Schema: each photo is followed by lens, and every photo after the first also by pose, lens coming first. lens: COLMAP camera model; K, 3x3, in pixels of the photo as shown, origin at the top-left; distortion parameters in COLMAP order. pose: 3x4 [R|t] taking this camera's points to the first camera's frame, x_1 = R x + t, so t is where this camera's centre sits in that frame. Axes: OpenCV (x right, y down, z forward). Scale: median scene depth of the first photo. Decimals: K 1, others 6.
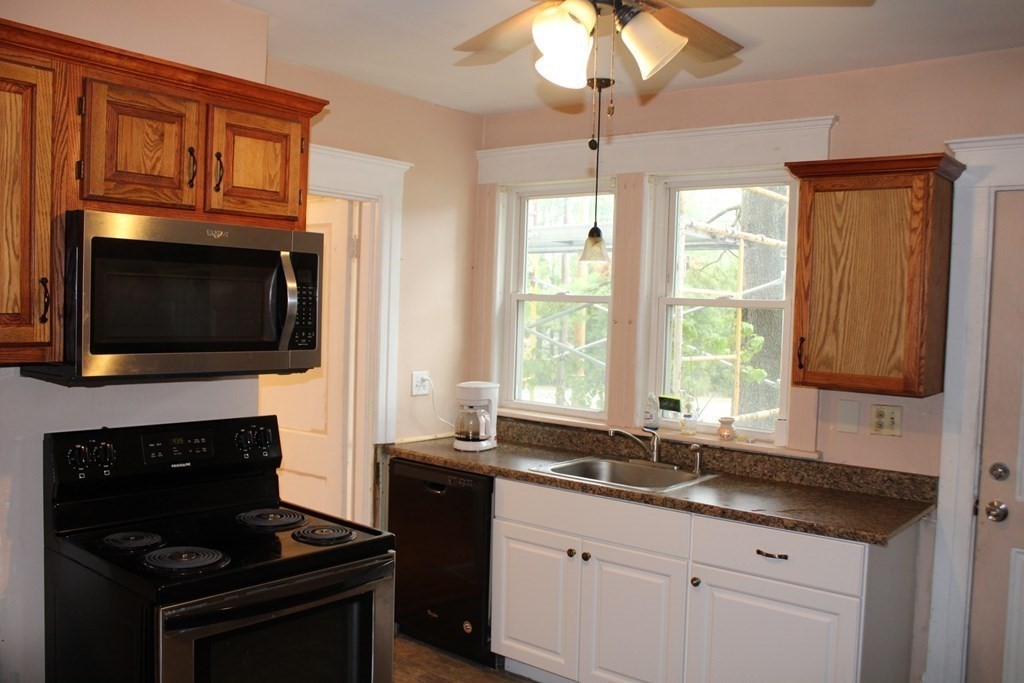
lens RADIAL K [[885.2, 0, 490.7], [0, 885.2, 341.5], [0, 0, 1]] dist [-0.153025, 0.240922]
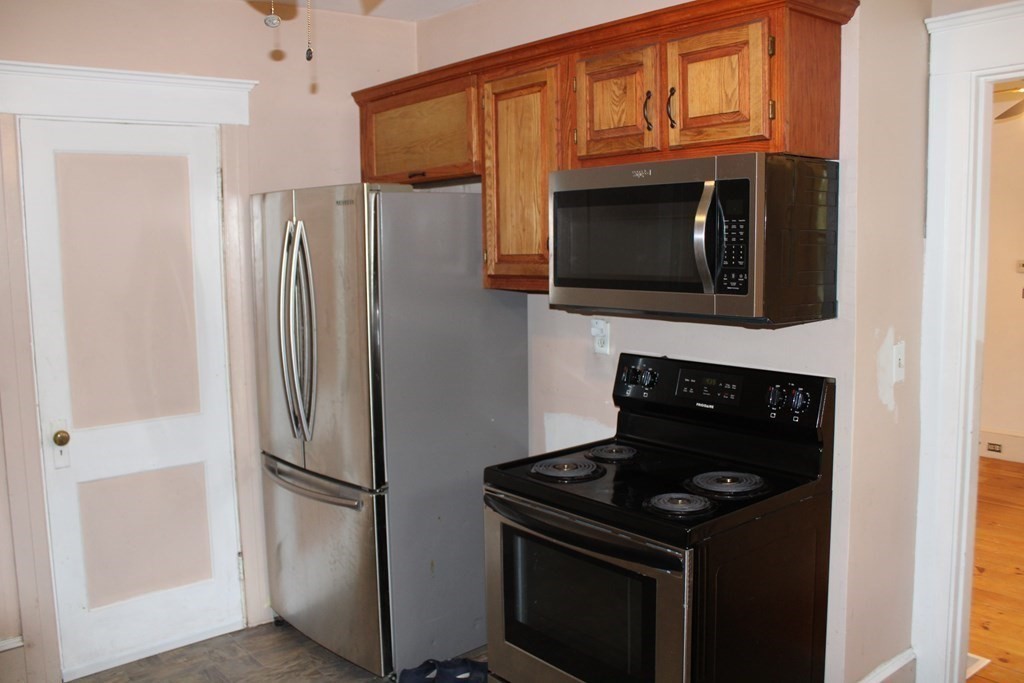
lens RADIAL K [[885.2, 0, 490.7], [0, 885.2, 341.5], [0, 0, 1]] dist [-0.153025, 0.240922]
pose [[-0.168745, 0.084094, -0.982066, 0.686109], [-0.029364, 0.995483, 0.090289, -0.015298], [0.985222, 0.044073, -0.165514, 0.944449]]
